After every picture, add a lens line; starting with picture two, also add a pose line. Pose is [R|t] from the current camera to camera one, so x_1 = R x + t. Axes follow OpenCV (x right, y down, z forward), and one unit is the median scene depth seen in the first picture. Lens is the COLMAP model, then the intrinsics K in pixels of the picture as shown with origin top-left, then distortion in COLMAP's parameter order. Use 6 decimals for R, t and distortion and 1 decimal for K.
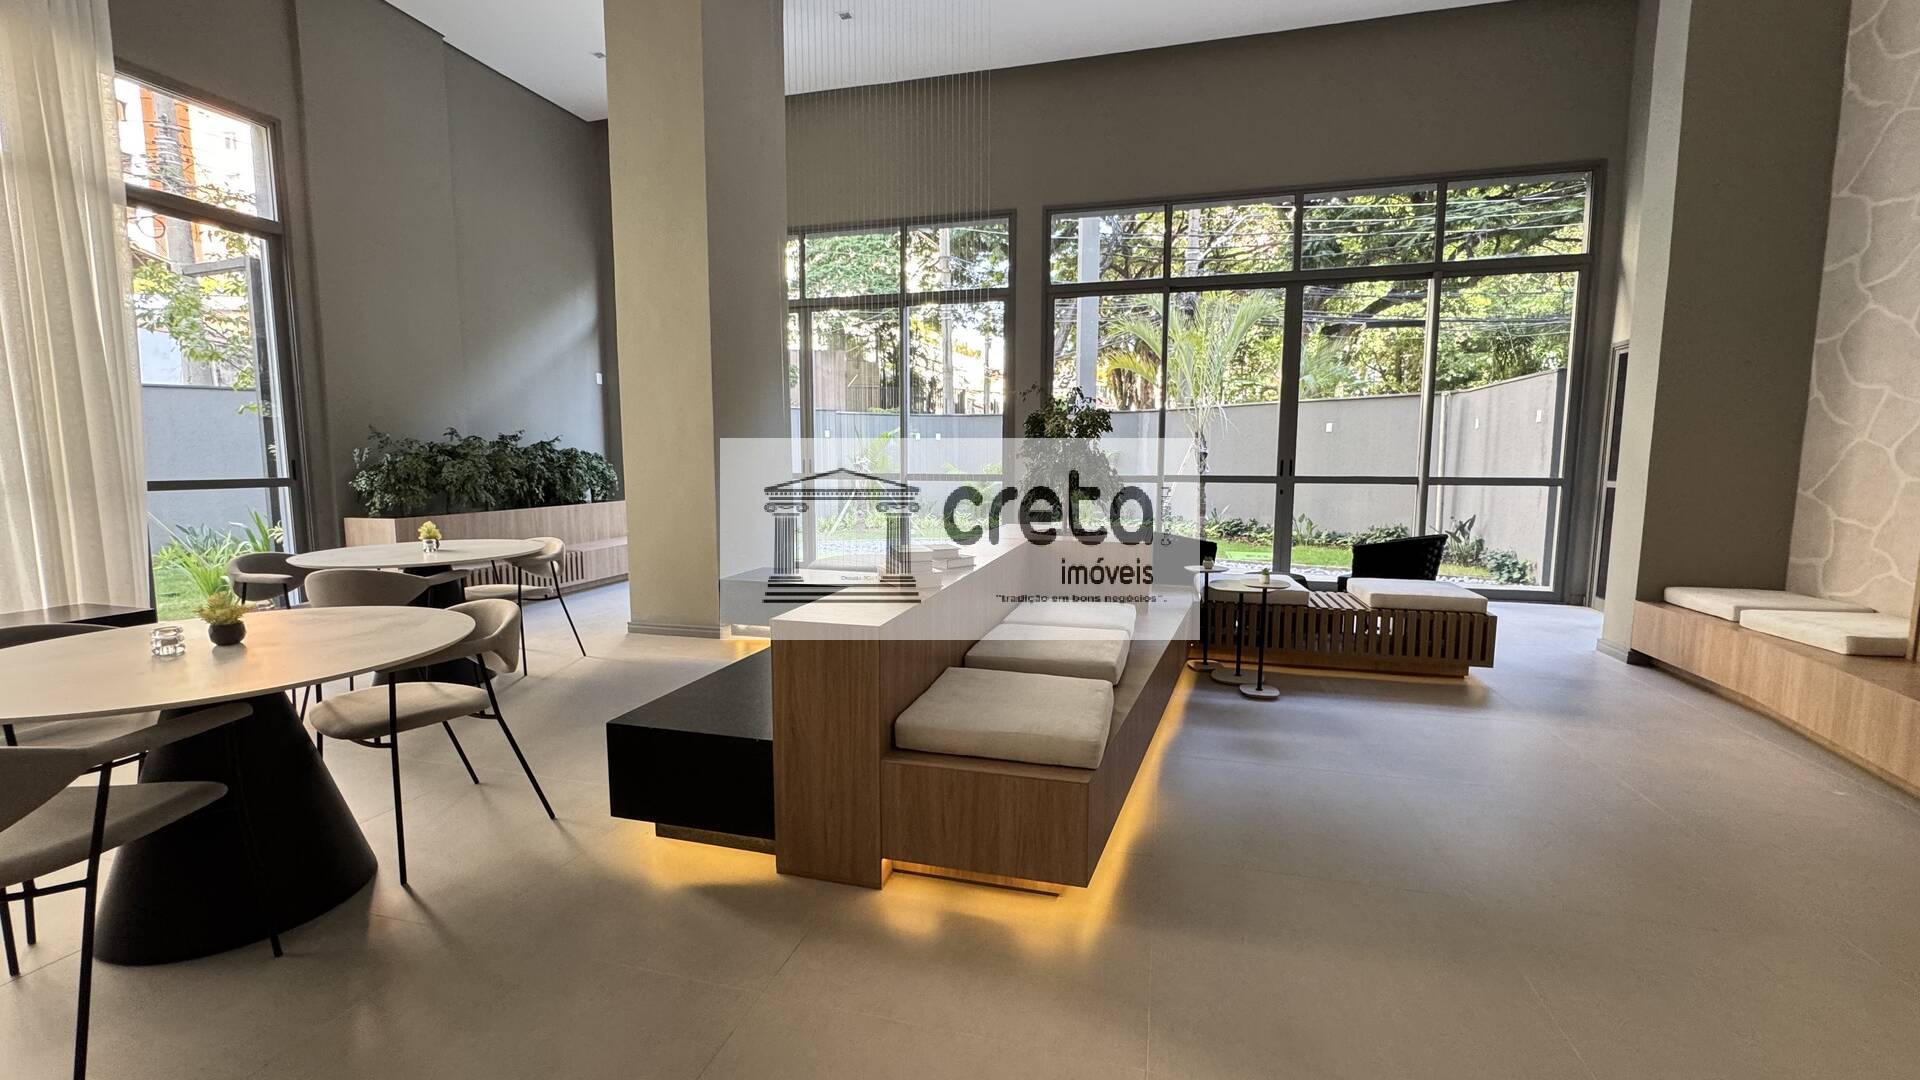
lens RADIAL K [[764.9, 0, 955.9], [0, 764.9, 542.5], [0, 0, 1]] dist [-0.003622, 0.000339]
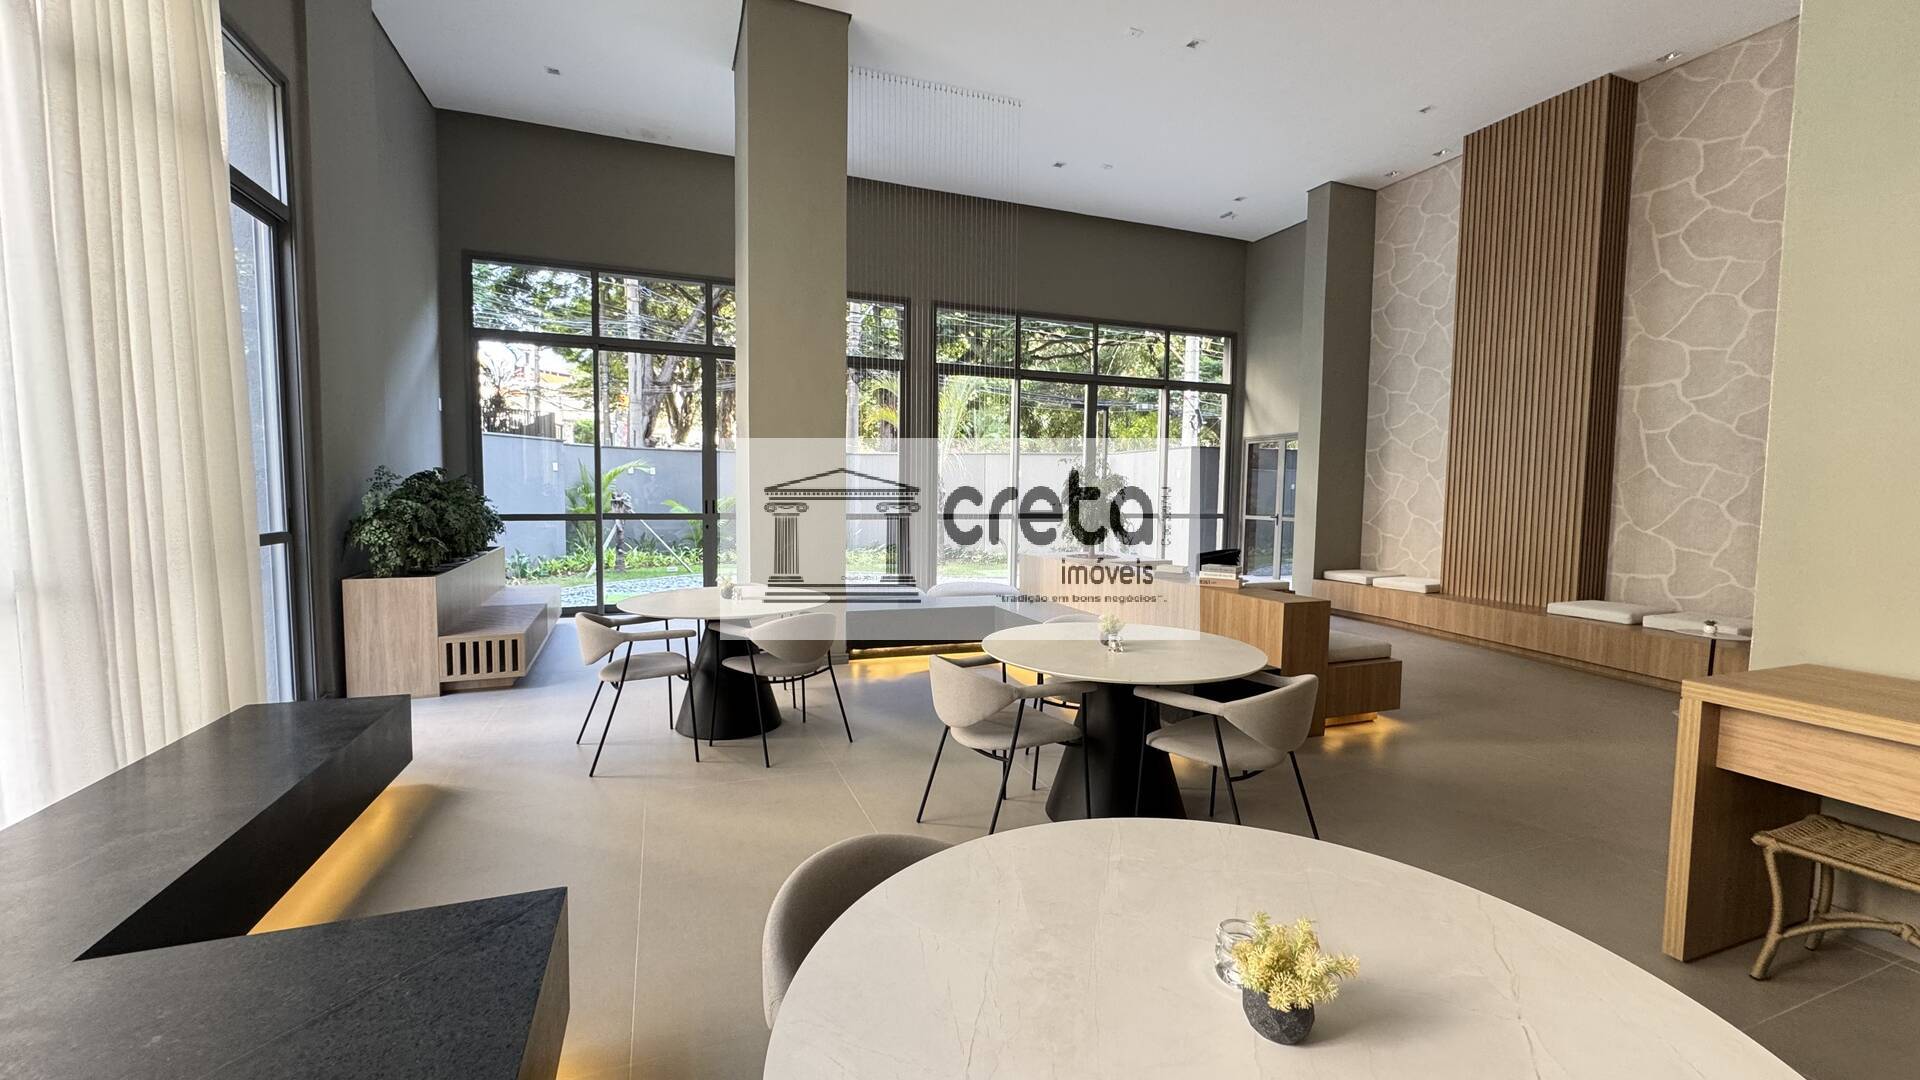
lens RADIAL K [[764.9, 0, 962.6], [0, 764.9, 544.6], [0, 0, 1]] dist [-0.003622, 0.000339]
pose [[0.803744, -0.033391, 0.594037, -0.968063], [0.054593, 0.998351, -0.017748, -0.025082], [-0.592465, 0.046695, 0.804242, -0.027950]]
